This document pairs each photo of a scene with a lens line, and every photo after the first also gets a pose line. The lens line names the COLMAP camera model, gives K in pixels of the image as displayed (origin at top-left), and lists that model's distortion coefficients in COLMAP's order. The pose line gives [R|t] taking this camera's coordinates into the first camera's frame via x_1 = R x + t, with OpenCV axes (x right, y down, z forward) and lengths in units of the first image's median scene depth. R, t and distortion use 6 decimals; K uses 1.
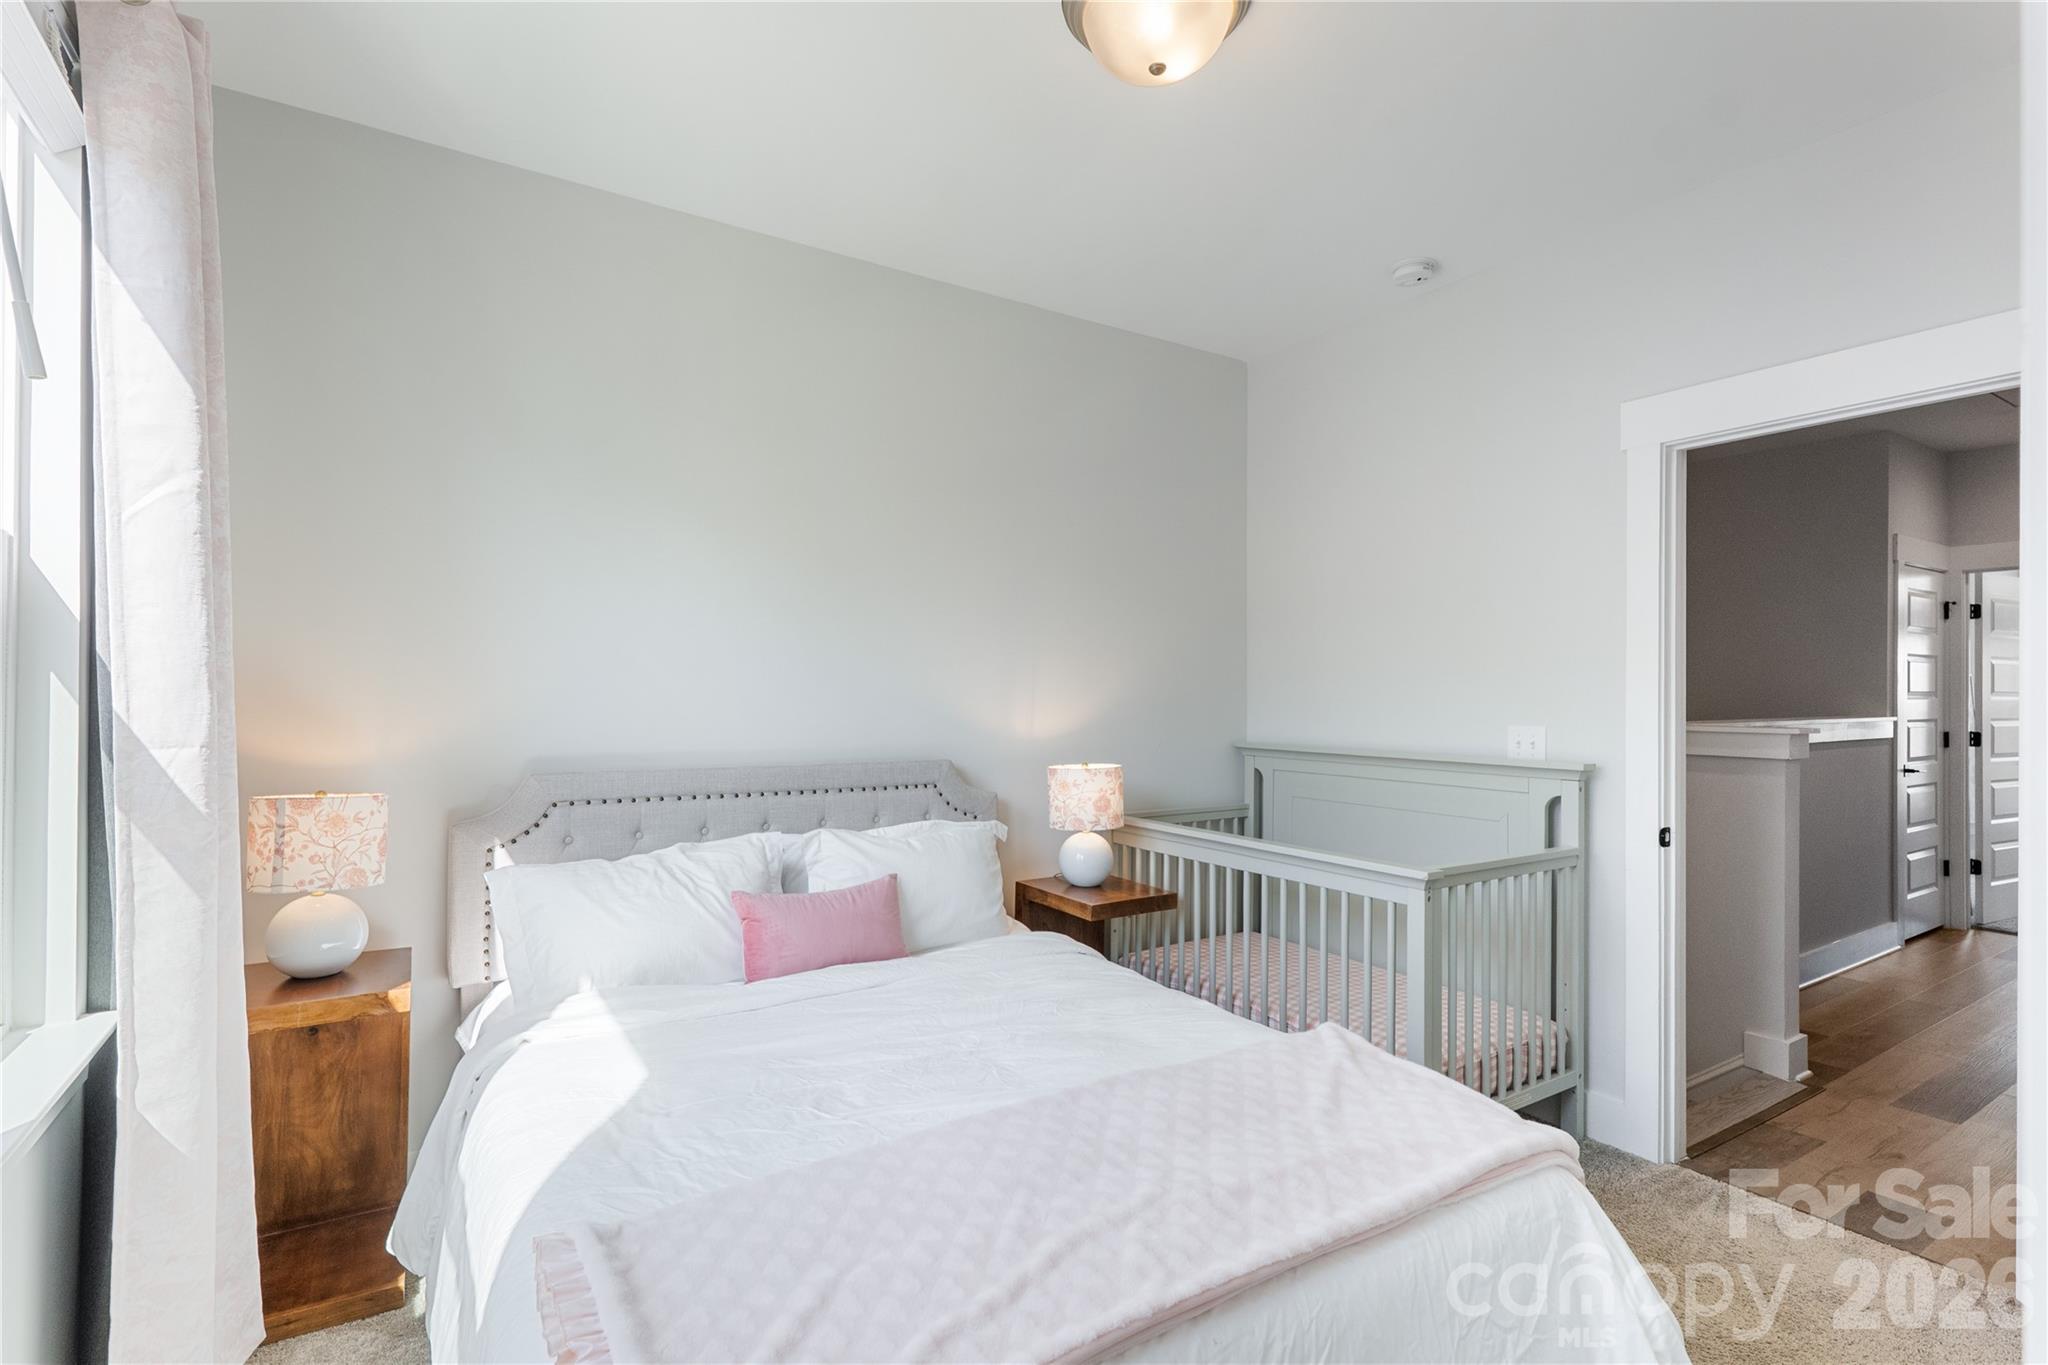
lens RADIAL K [[965.9, 0, 1019.4], [0, 965.9, 674.4], [0, 0, 1]] dist [-0.002254, 0.007897]
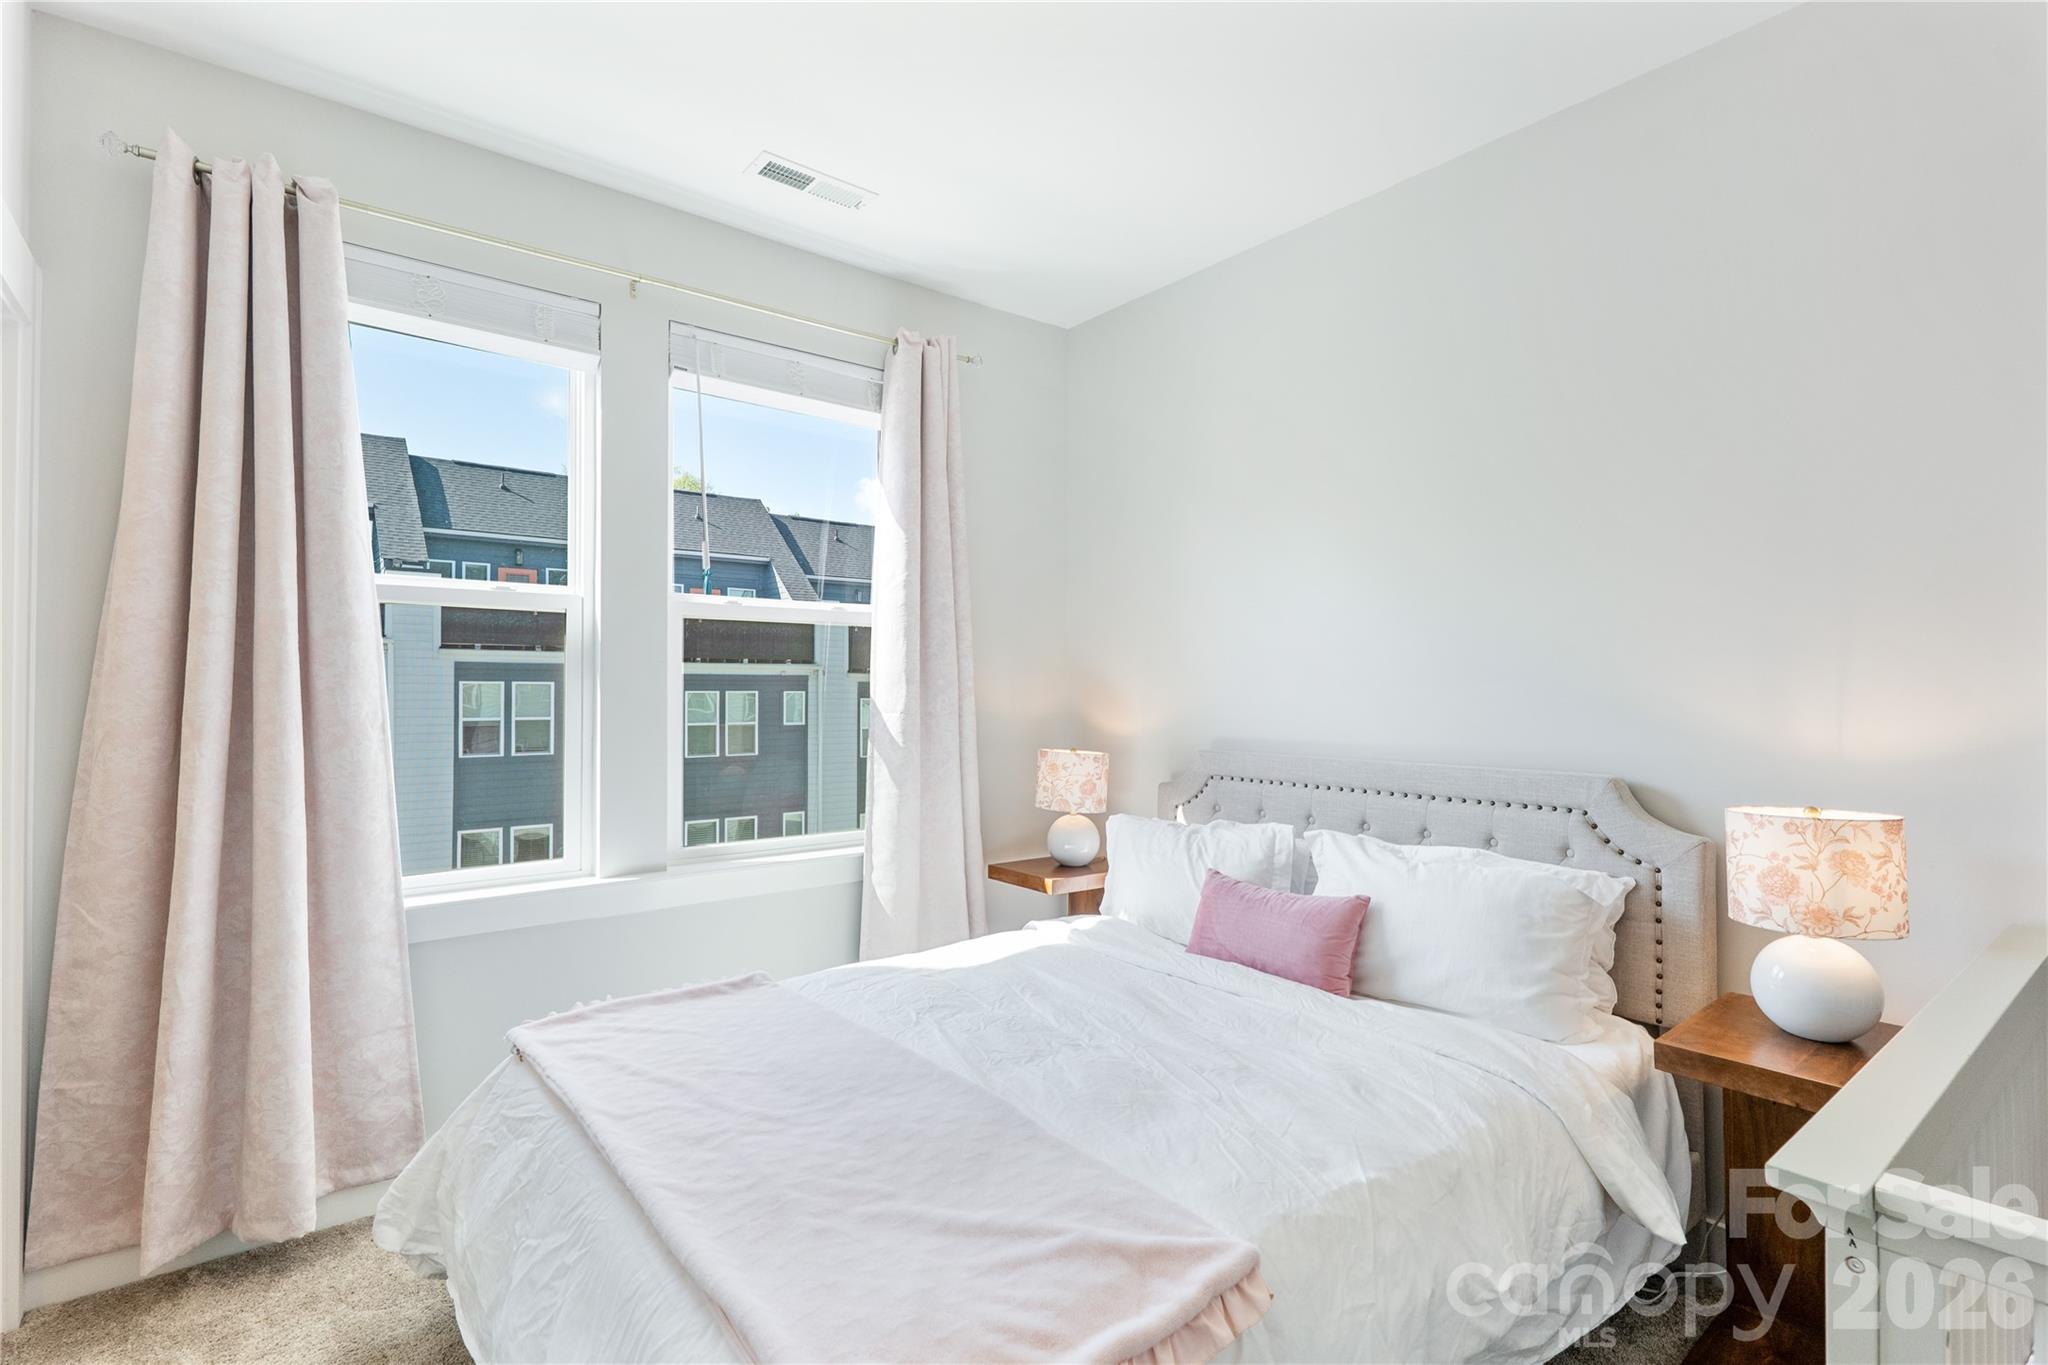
lens RADIAL K [[965.9, 0, 1019.4], [0, 965.9, 674.4], [0, 0, 1]] dist [-0.002254, 0.007897]
pose [[0.106008, -0.025749, -0.994032, 0.673154], [0.007853, 0.999655, -0.025057, 0.037024], [0.994334, -0.005149, 0.106174, 0.633277]]
